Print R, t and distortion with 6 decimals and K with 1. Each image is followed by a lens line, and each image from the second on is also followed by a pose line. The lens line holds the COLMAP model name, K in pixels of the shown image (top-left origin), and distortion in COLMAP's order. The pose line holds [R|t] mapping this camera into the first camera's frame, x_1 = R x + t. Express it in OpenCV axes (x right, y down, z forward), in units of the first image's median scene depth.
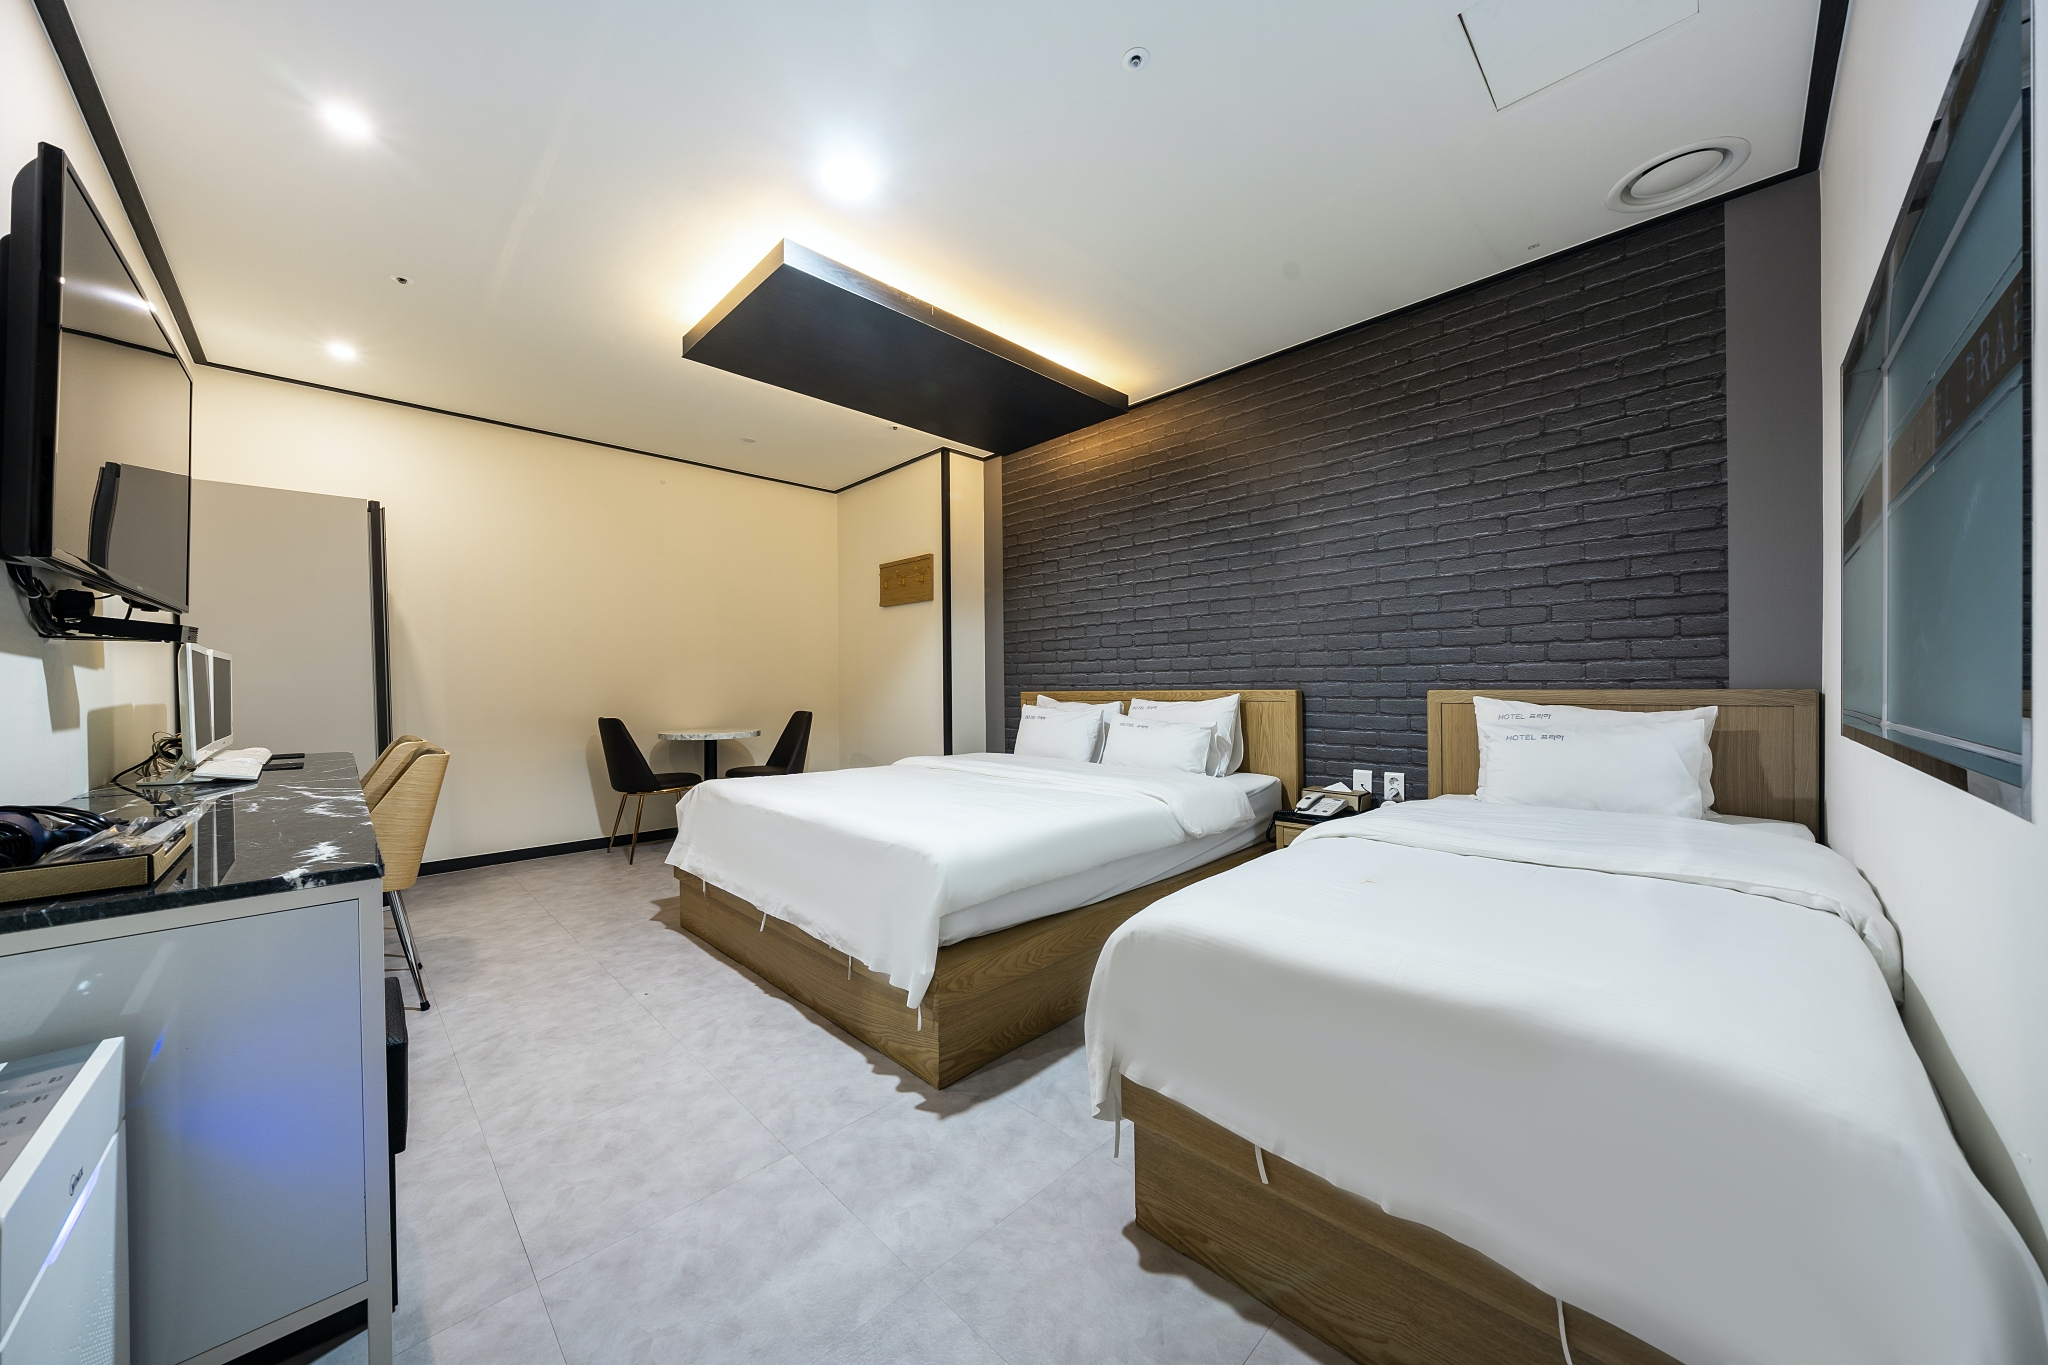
lens RADIAL K [[702.6, 0, 1024.0], [0, 702.6, 682.5], [0, 0, 1]] dist [-0.002571, -0.000046]
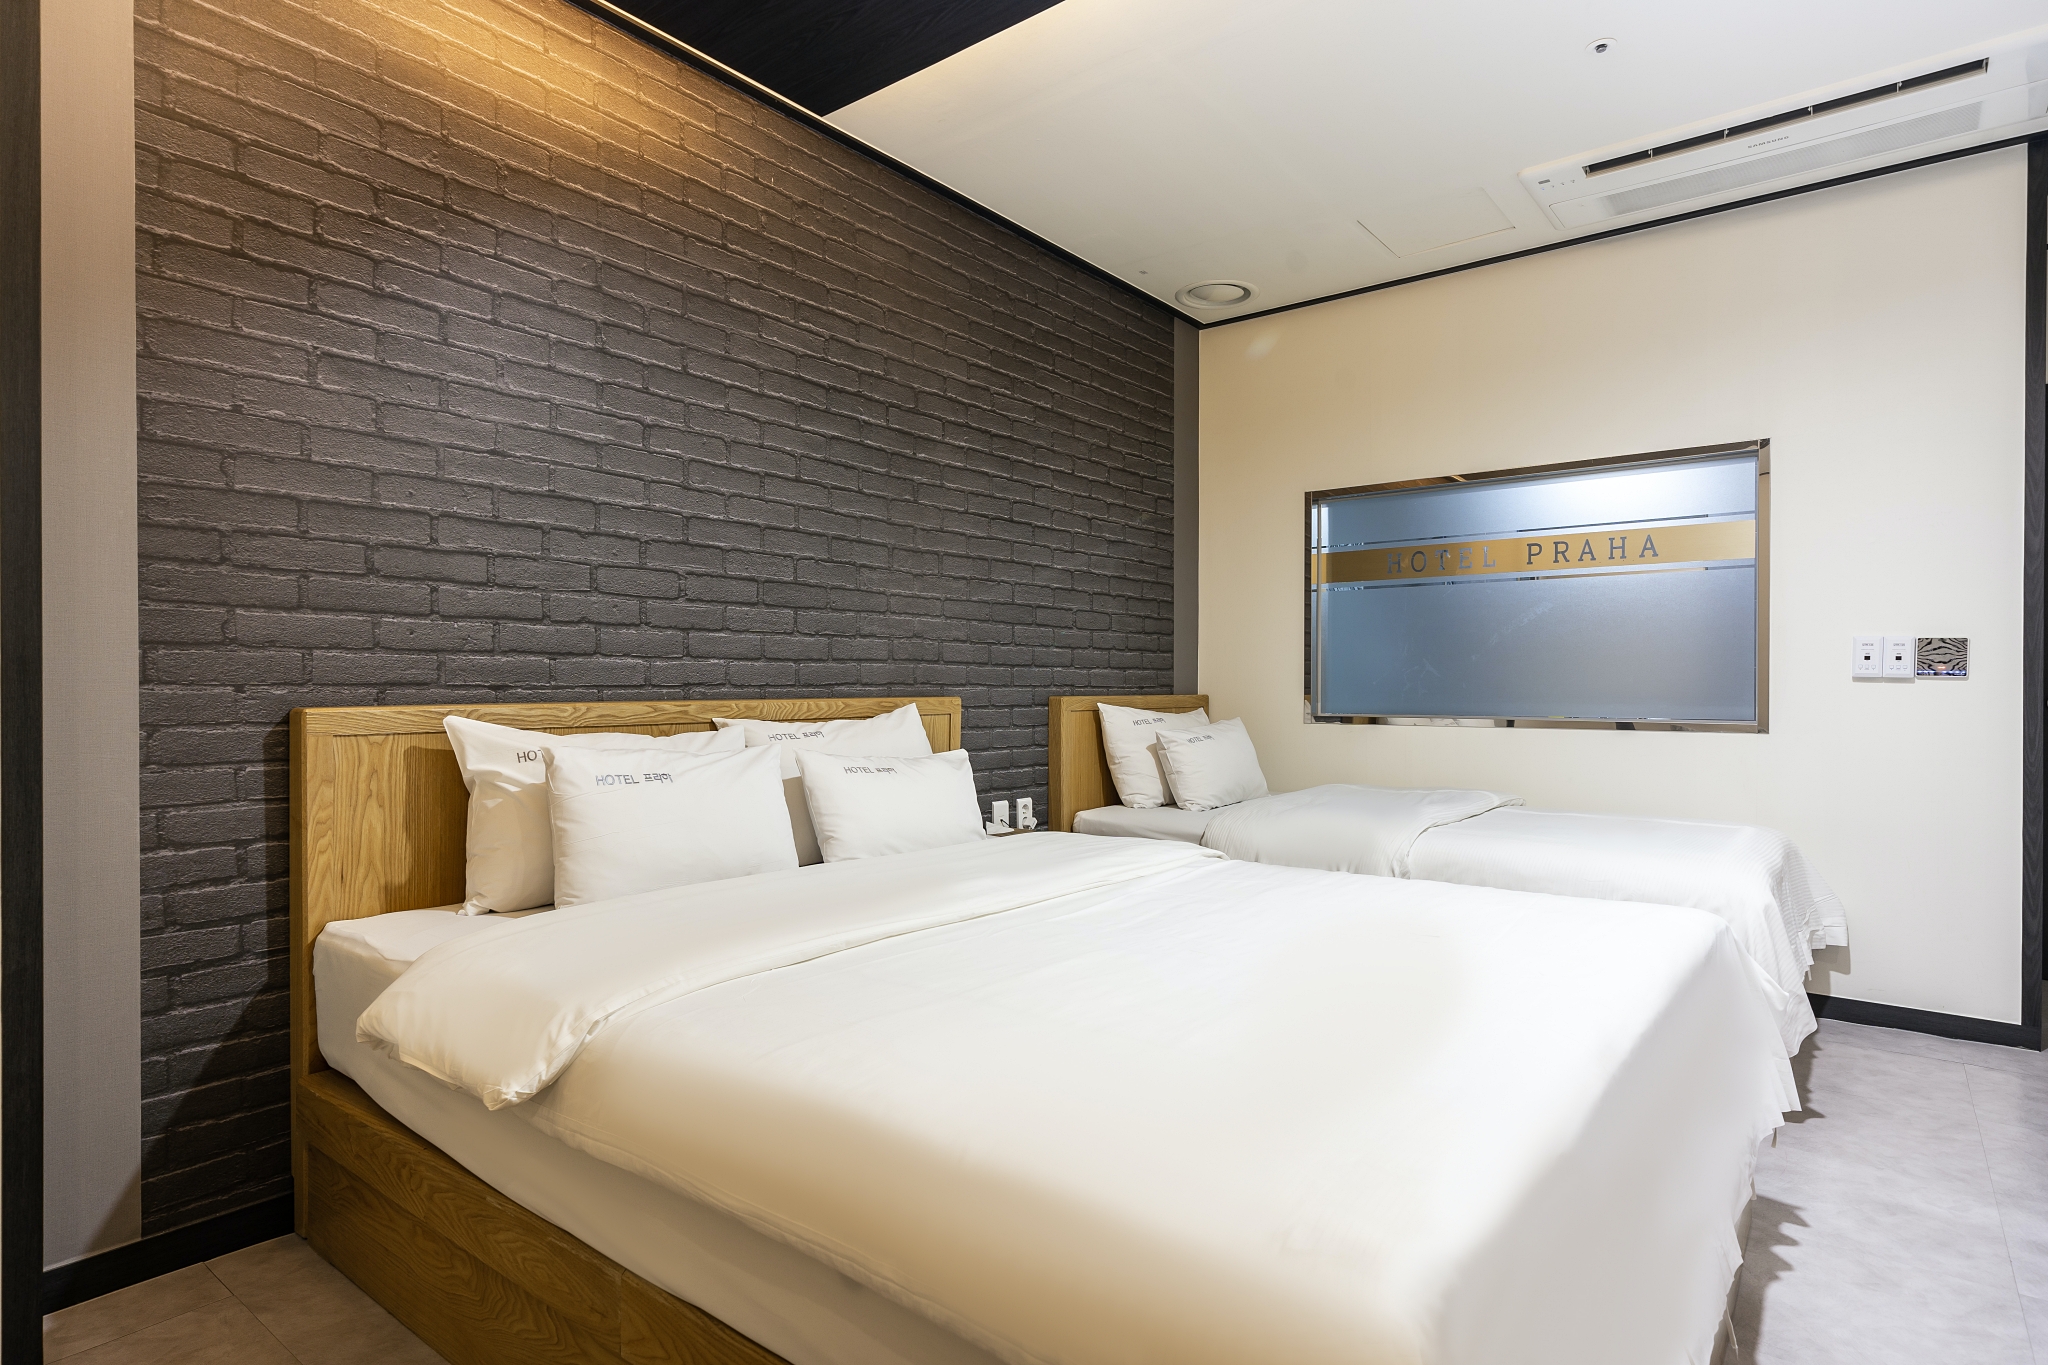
lens RADIAL K [[1087.3, 0, 1024.0], [0, 1087.3, 682.5], [0, 0, 1]] dist [0.004636, 0.002191]
pose [[-0.120356, 0.012145, 0.992656, -0.710911], [-0.004308, 0.999909, -0.012756, 0.010161], [-0.992721, -0.005811, -0.120293, 1.132881]]
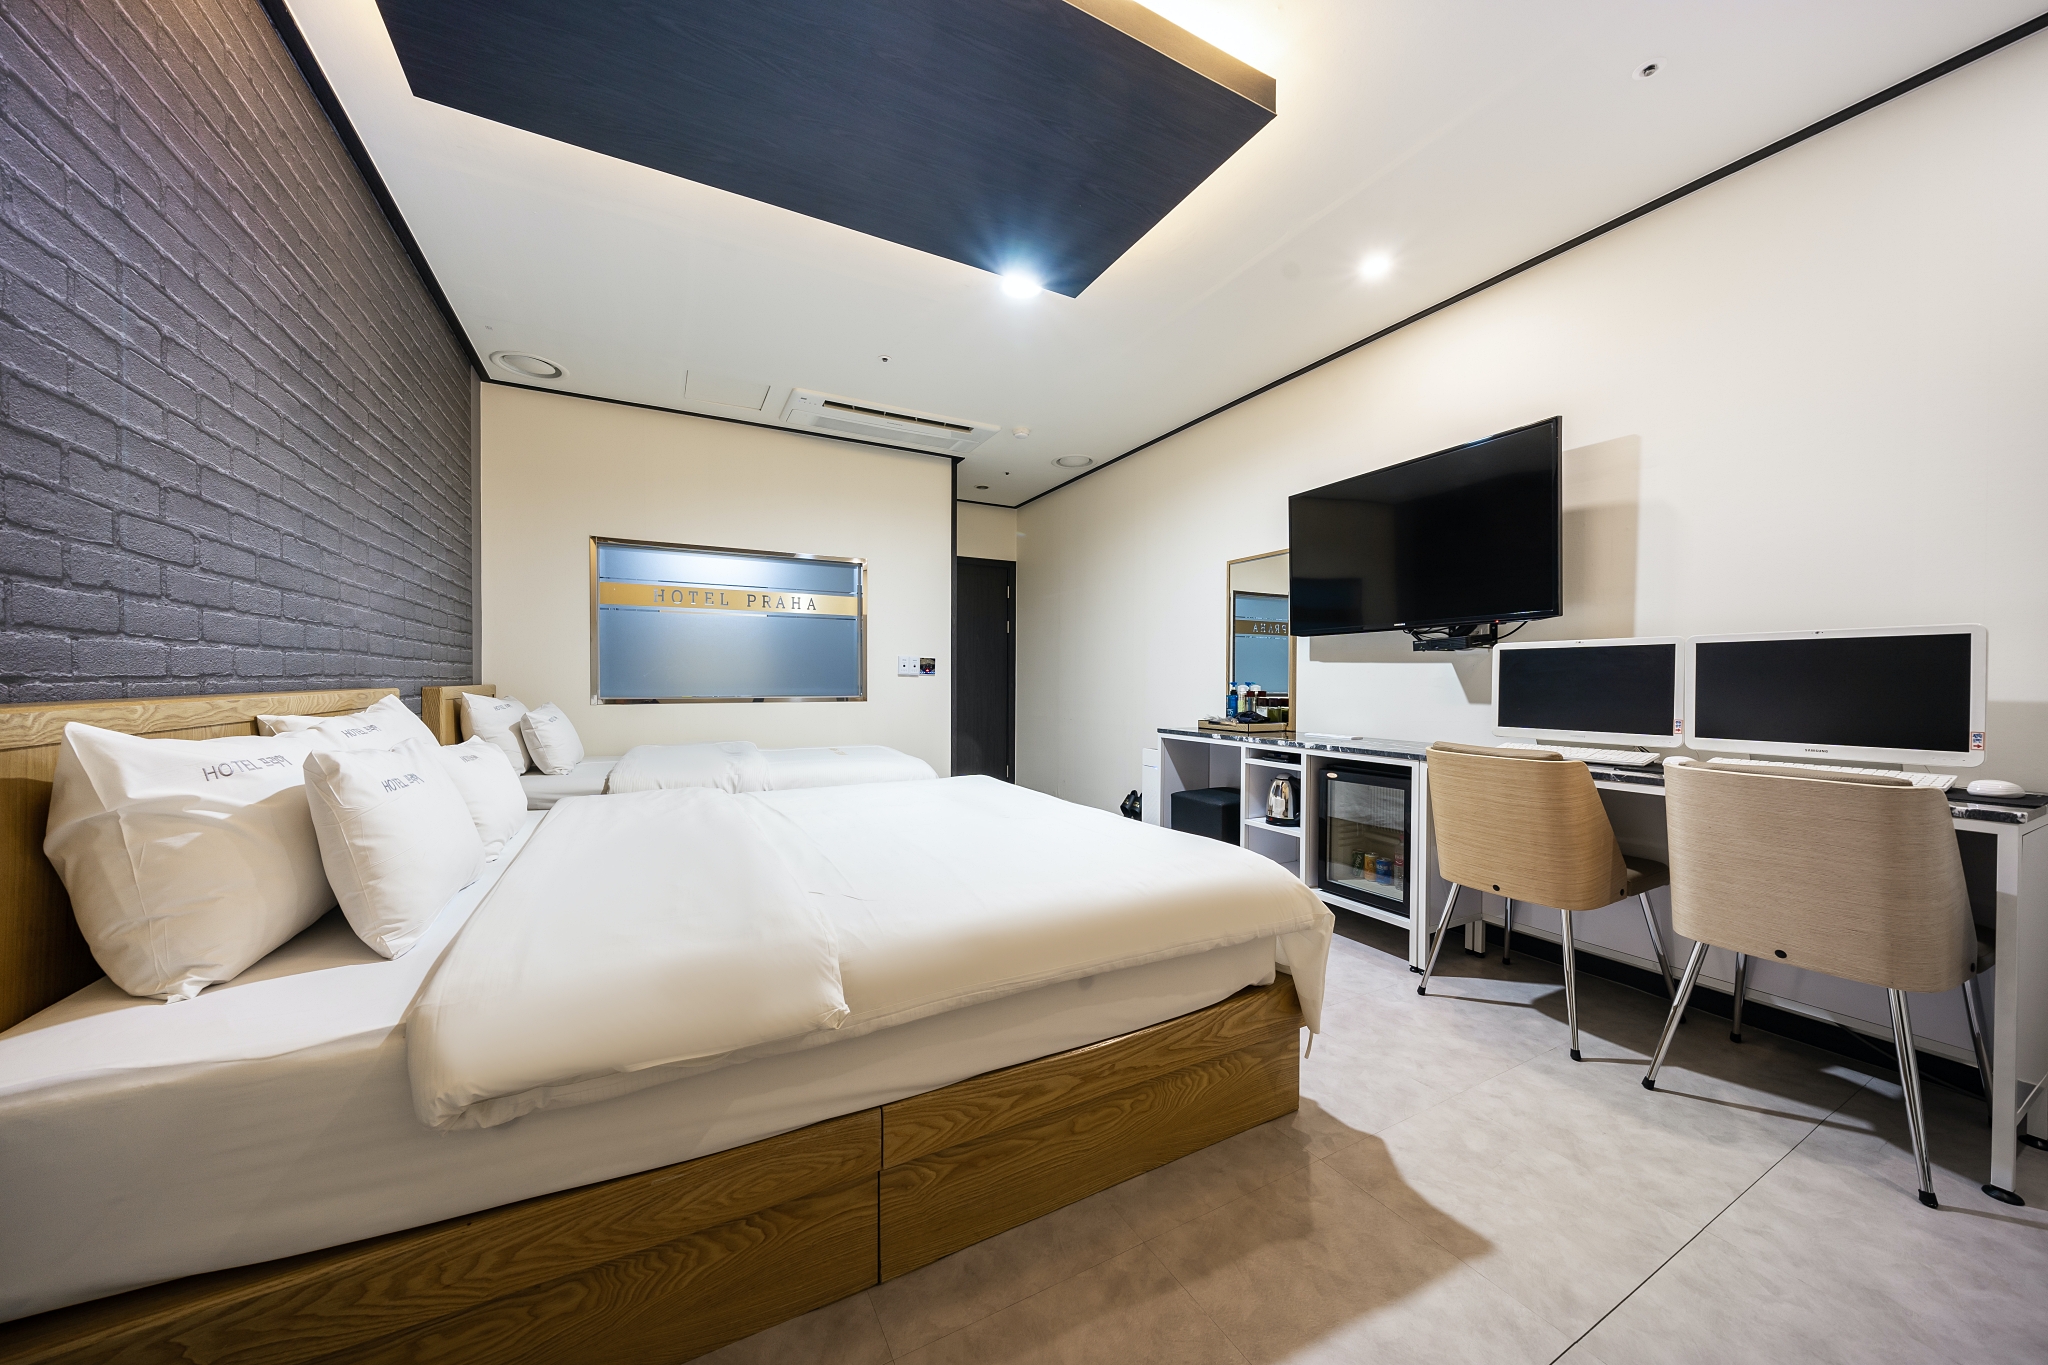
lens RADIAL K [[702.6, 0, 1024.0], [0, 702.6, 682.5], [0, 0, 1]] dist [-0.002571, -0.000046]
pose [[-0.957481, 0.004542, 0.288462, -0.441058], [0.003983, 0.999989, -0.002524, 0.009655], [-0.288470, -0.001268, -0.957488, 1.583110]]
